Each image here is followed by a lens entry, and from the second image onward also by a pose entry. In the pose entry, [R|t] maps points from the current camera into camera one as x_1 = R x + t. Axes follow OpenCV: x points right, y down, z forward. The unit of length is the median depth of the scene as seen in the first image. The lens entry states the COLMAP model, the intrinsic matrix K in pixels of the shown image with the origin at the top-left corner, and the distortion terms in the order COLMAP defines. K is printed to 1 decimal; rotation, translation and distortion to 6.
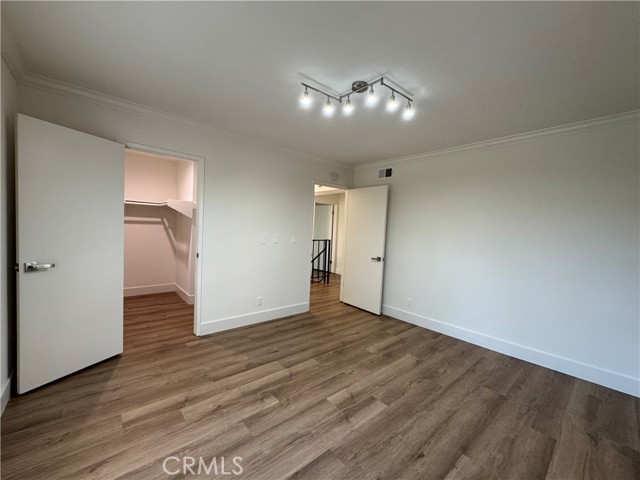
lens RADIAL K [[257.2, 0, 319.6], [0, 257.2, 239.6], [0, 0, 1]] dist [-0.003804, 0.000708]
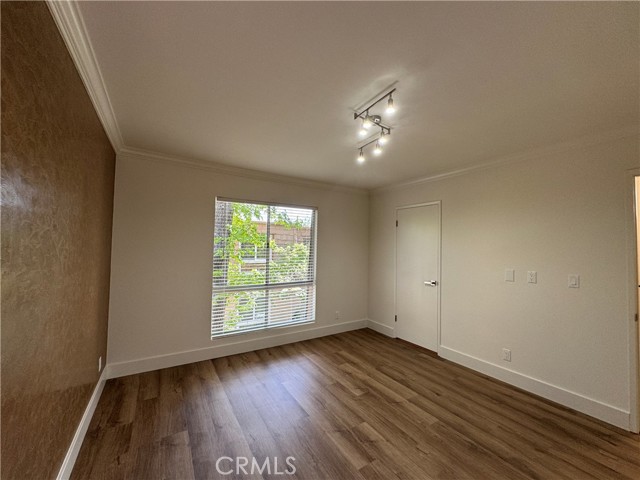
lens RADIAL K [[257.2, 0, 319.6], [0, 257.2, 239.6], [0, 0, 1]] dist [-0.003804, 0.000708]
pose [[-0.155523, -0.083687, -0.984281, 1.072137], [-0.069113, 0.994885, -0.073669, -0.019899], [0.985412, 0.056570, -0.160512, 0.894413]]
